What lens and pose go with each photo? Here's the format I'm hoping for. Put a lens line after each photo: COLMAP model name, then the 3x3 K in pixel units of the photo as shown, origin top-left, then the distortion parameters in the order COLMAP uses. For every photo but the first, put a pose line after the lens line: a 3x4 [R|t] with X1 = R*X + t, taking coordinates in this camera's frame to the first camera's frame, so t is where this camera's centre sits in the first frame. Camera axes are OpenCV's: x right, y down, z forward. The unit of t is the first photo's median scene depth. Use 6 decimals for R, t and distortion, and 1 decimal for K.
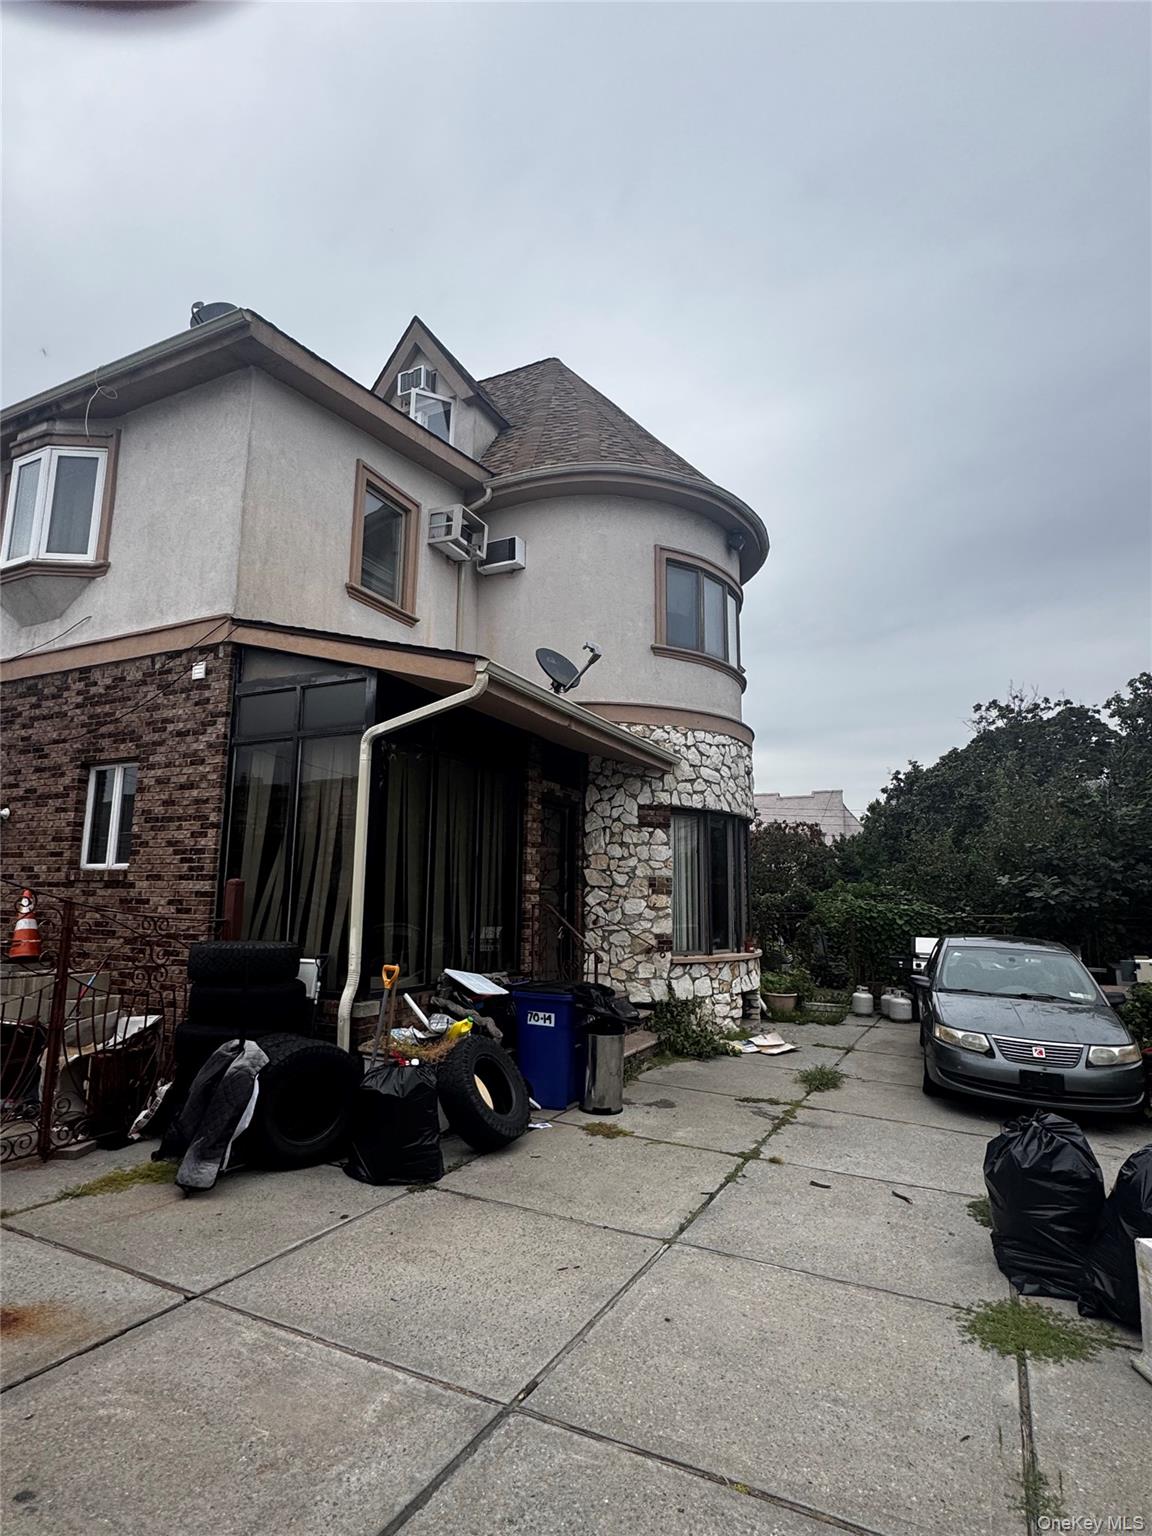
lens RADIAL K [[796.7, 0, 579.0], [0, 796.7, 768.0], [0, 0, 1]] dist [-0.001812, -0.000102]
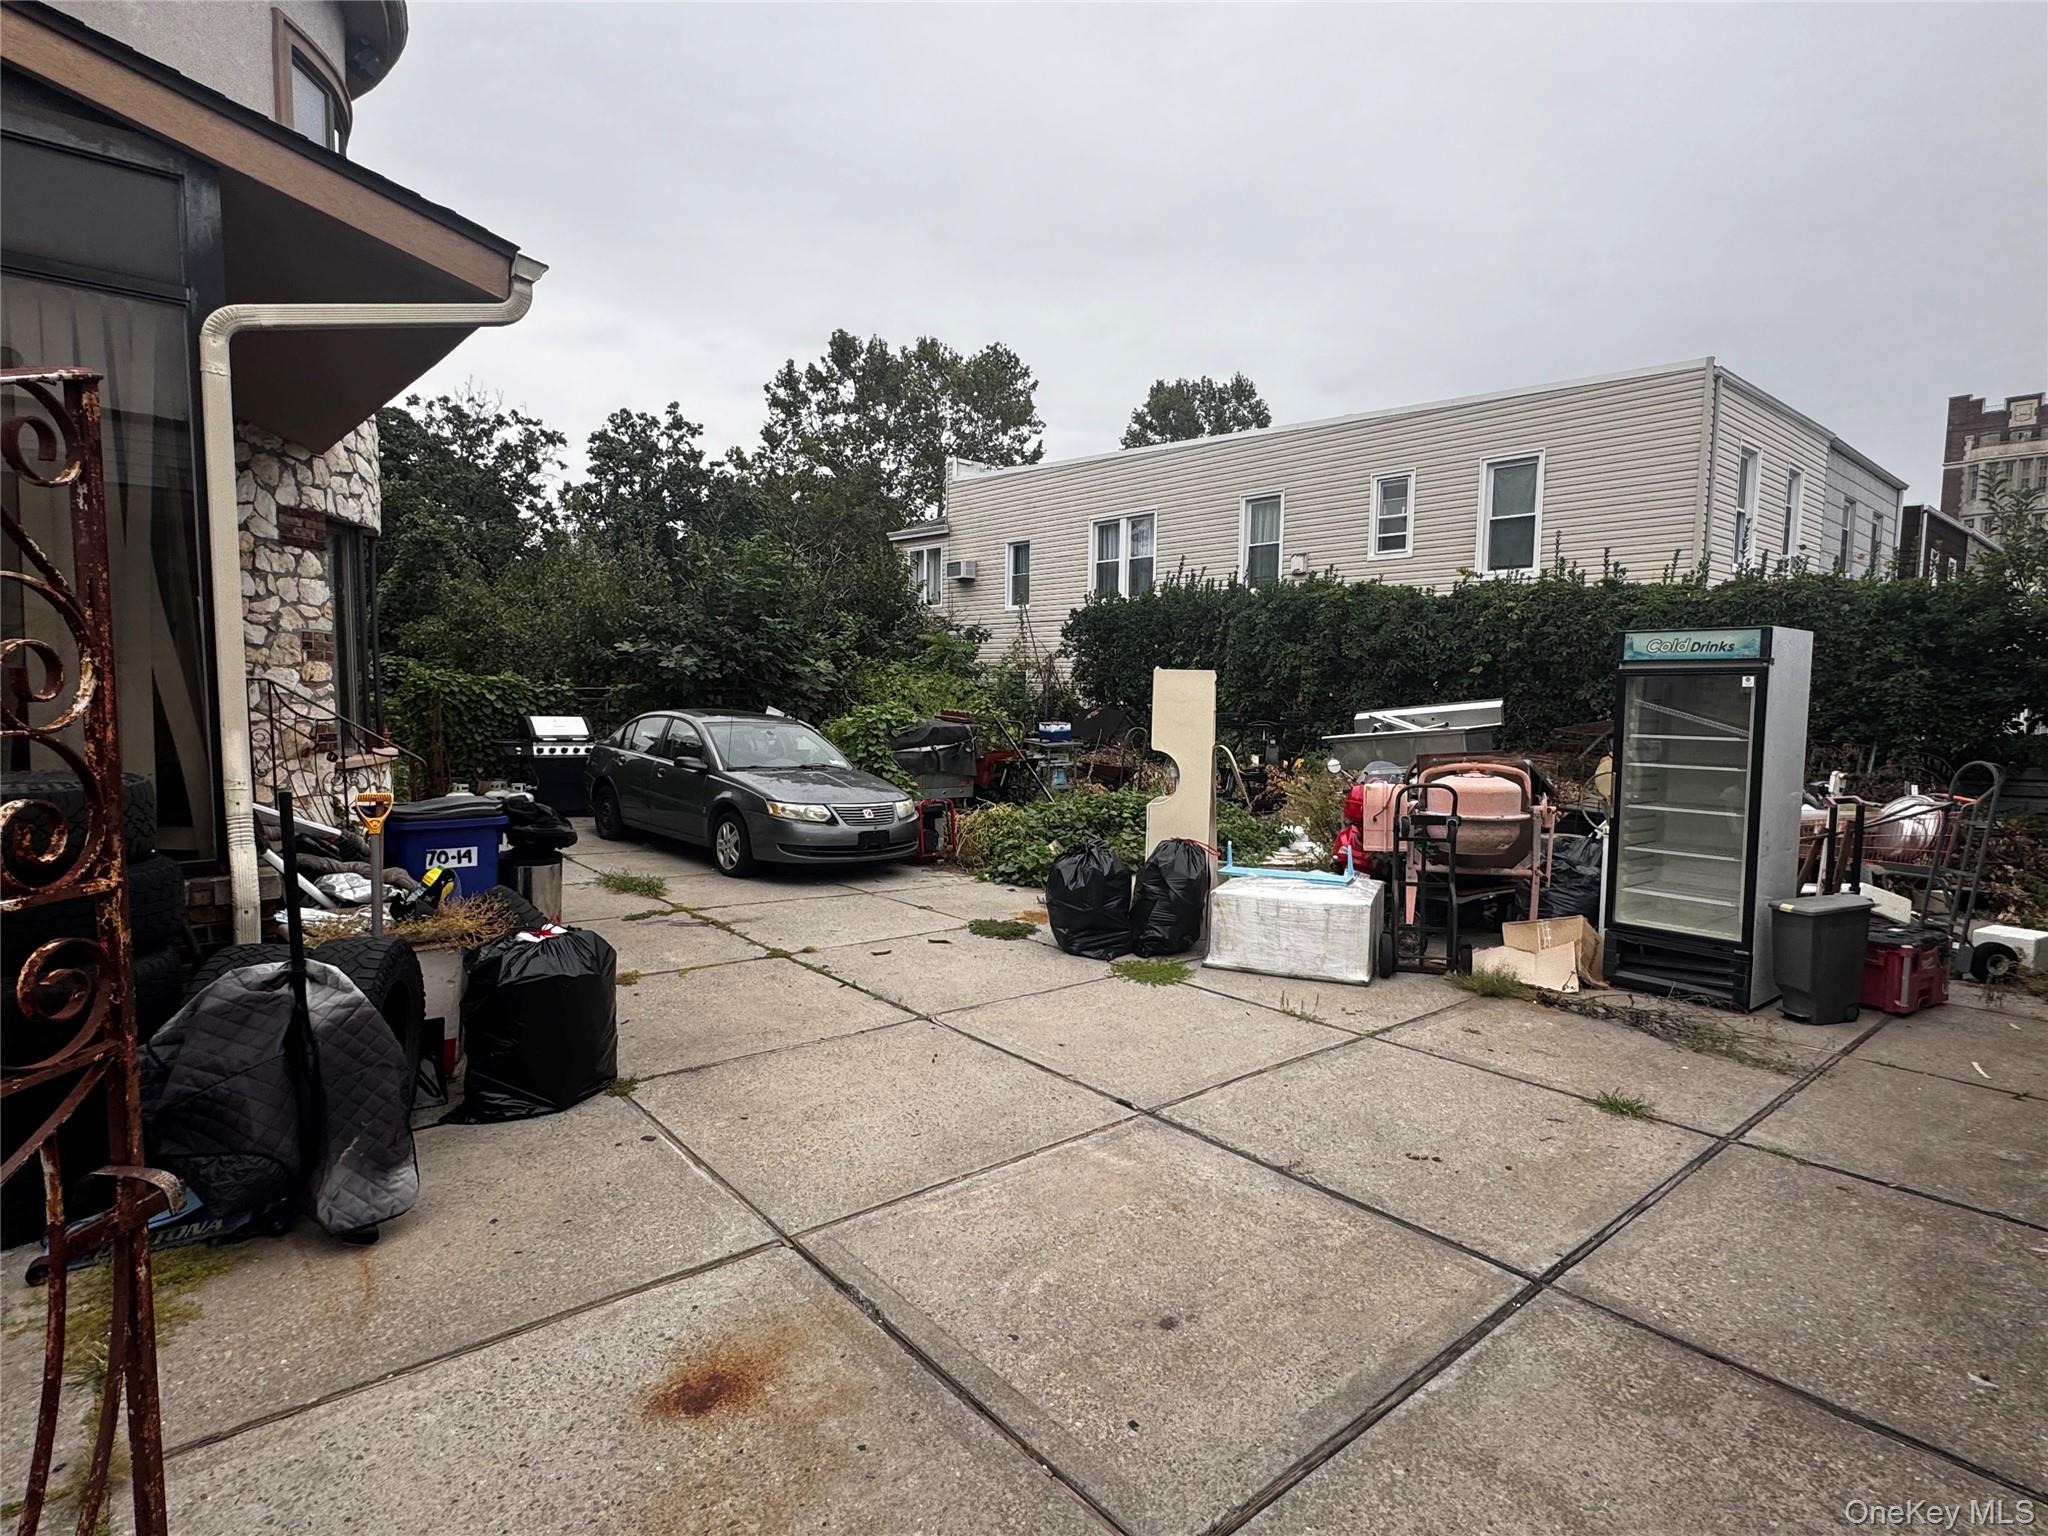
lens RADIAL K [[1062.3, 0, 1028.0], [0, 1062.3, 769.3], [0, 0, 1]] dist [-0.001812, -0.000102]
pose [[0.395110, -0.083064, 0.914871, -0.884304], [-0.157185, 0.975103, 0.156418, 0.056778], [-0.905086, -0.205606, 0.372217, 0.393507]]
